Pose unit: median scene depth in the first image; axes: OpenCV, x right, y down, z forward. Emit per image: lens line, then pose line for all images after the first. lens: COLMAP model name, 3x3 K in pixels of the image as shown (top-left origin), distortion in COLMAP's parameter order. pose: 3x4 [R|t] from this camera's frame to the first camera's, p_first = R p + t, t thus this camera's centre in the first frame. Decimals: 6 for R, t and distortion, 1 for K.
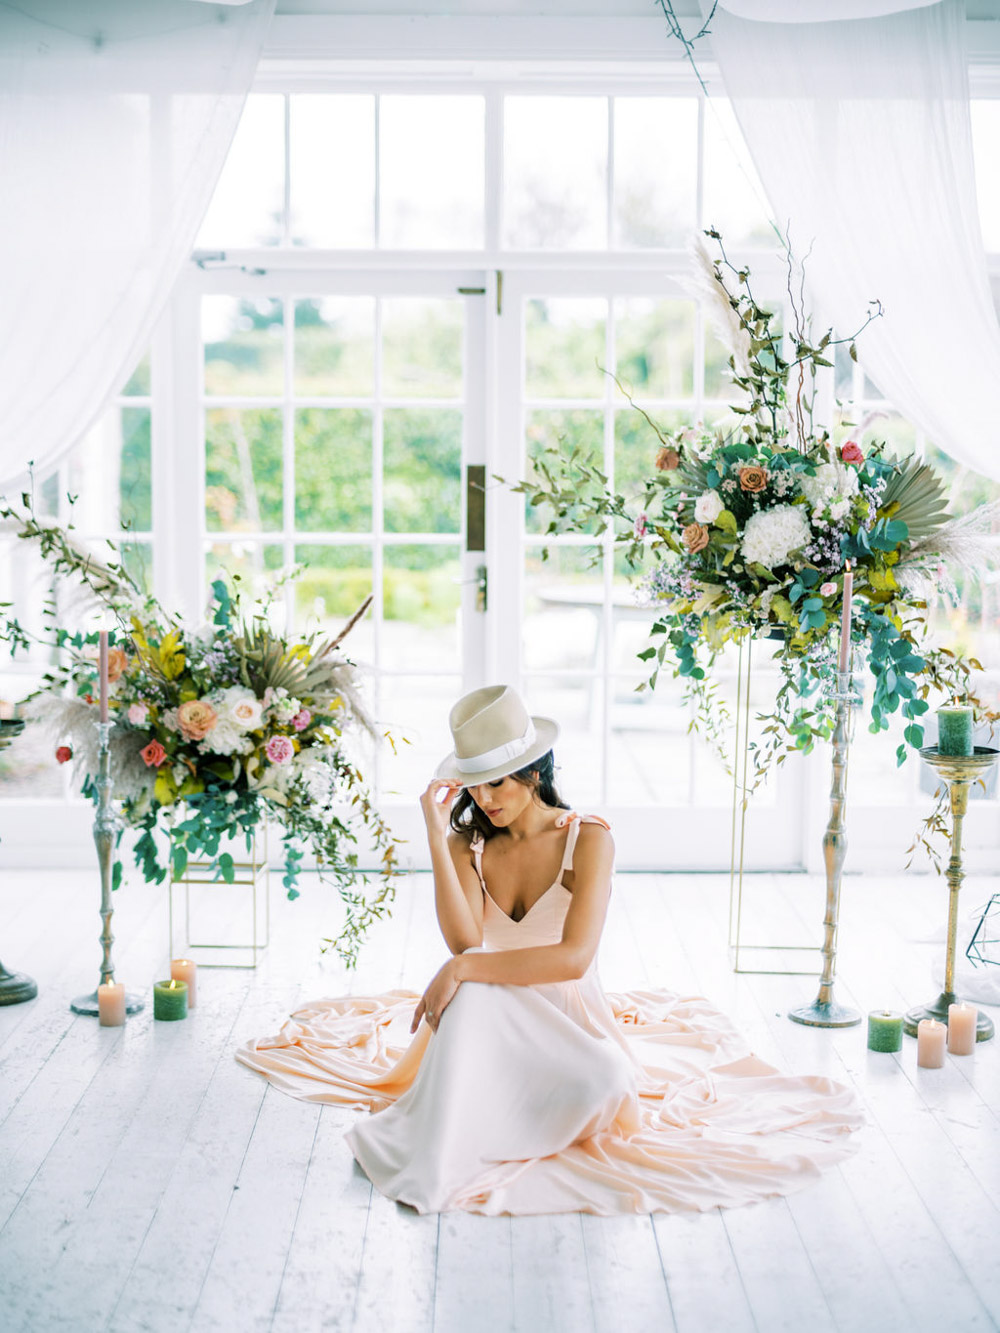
lens RADIAL K [[2049.5, 0, 507.5], [0, 2049.5, 677.1], [0, 0, 1]] dist [-0.037064, 0.000000]
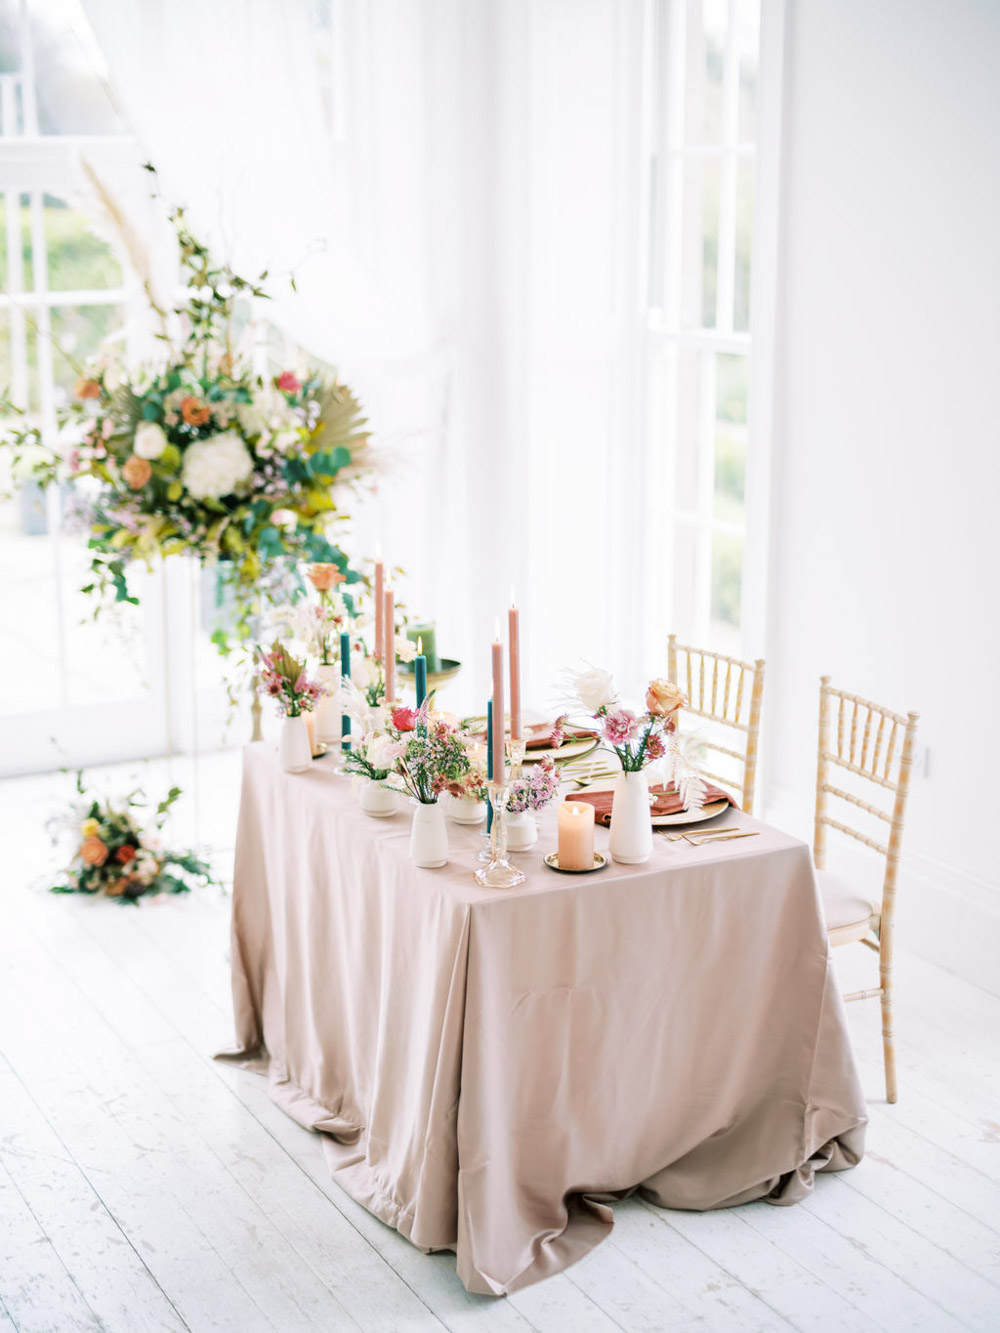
lens RADIAL K [[2049.5, 0, 509.0], [0, 2049.5, 670.9], [0, 0, 1]] dist [-0.037064, 0.000000]
pose [[0.886171, -0.121027, 0.447273, -0.202175], [0.061280, 0.987419, 0.145772, -0.105495], [-0.459287, -0.101770, 0.882439, 0.031754]]
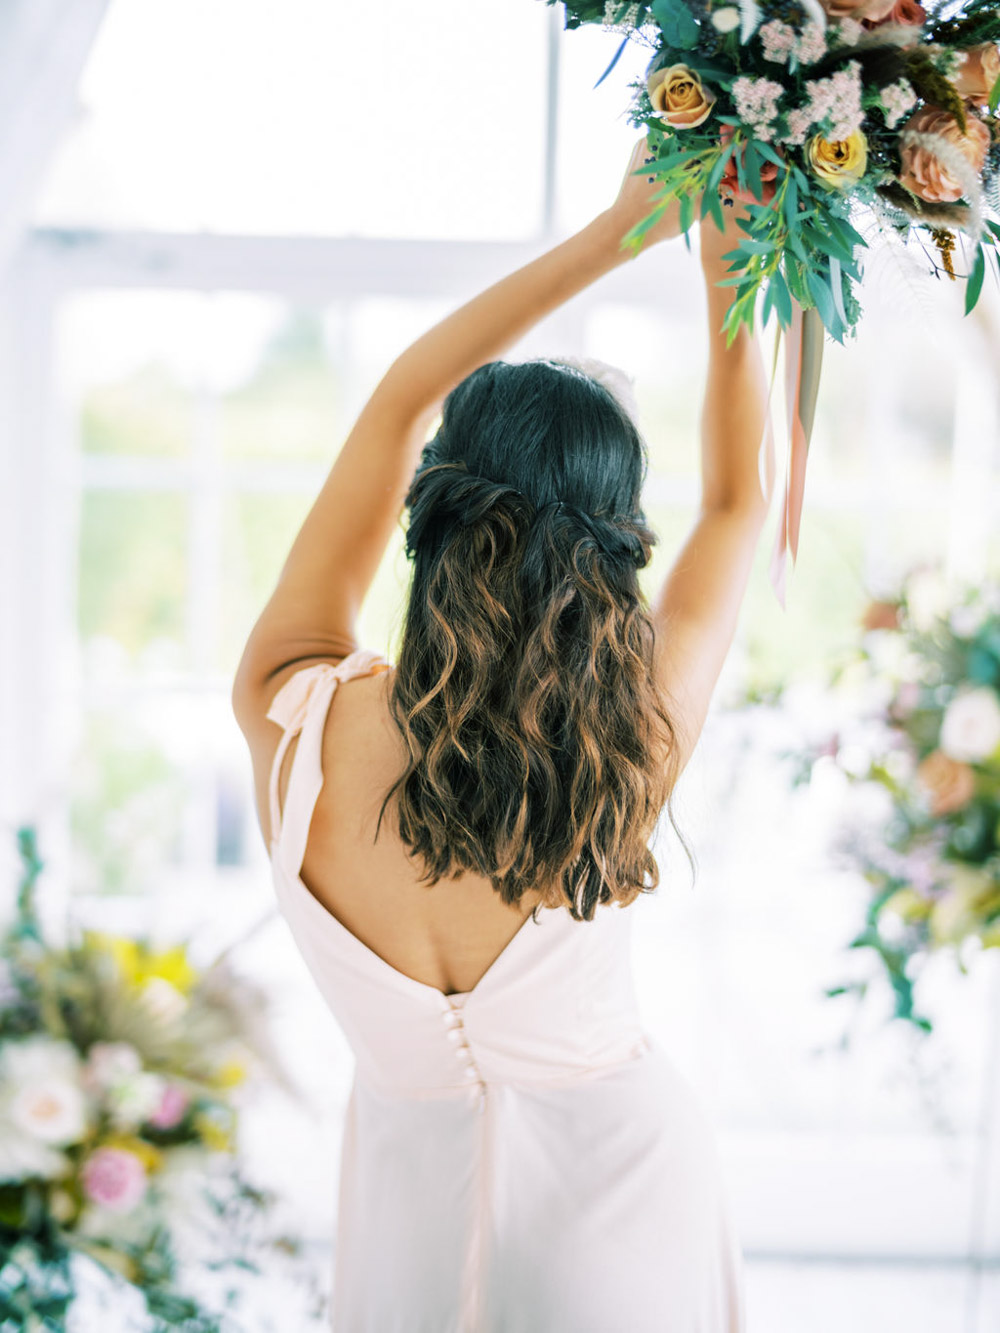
lens RADIAL K [[2049.5, 0, 506.9], [0, 2049.5, 672.8], [0, 0, 1]] dist [-0.037064, 0.000000]
pose [[0.999704, 0.024236, 0.002019, -0.018183], [-0.024199, 0.999564, -0.016918, -0.083084], [-0.002428, 0.016864, 0.999855, 0.488329]]
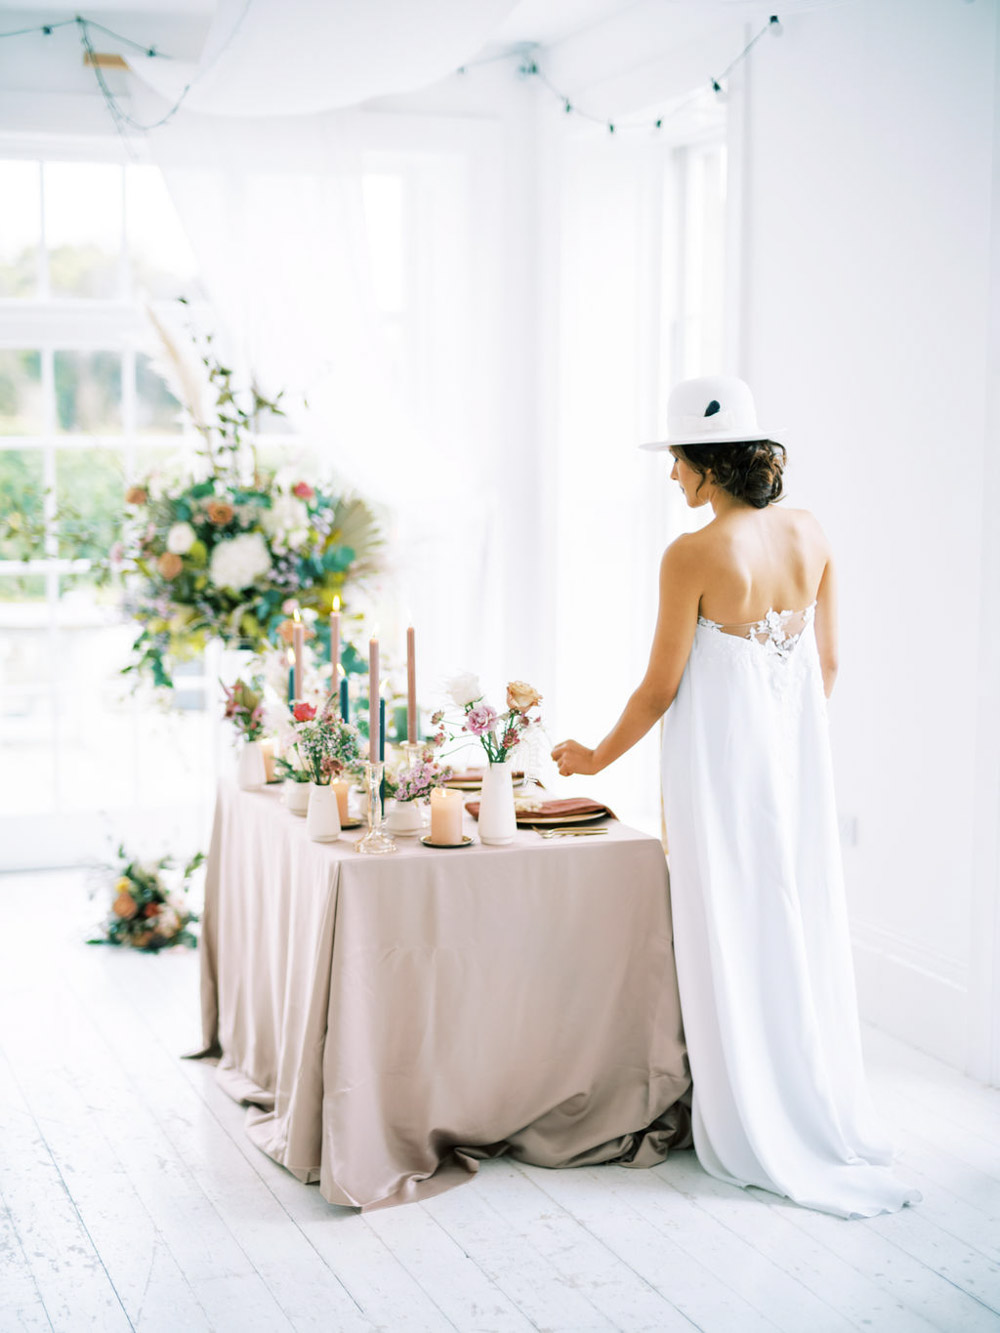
lens RADIAL K [[2049.5, 0, 496.6], [0, 2049.5, 669.3], [0, 0, 1]] dist [-0.037064, 0.000000]
pose [[0.936606, -0.045716, 0.347390, -0.135204], [0.045848, 0.998918, 0.007846, -0.010581], [-0.347372, 0.008578, 0.937688, -0.130189]]
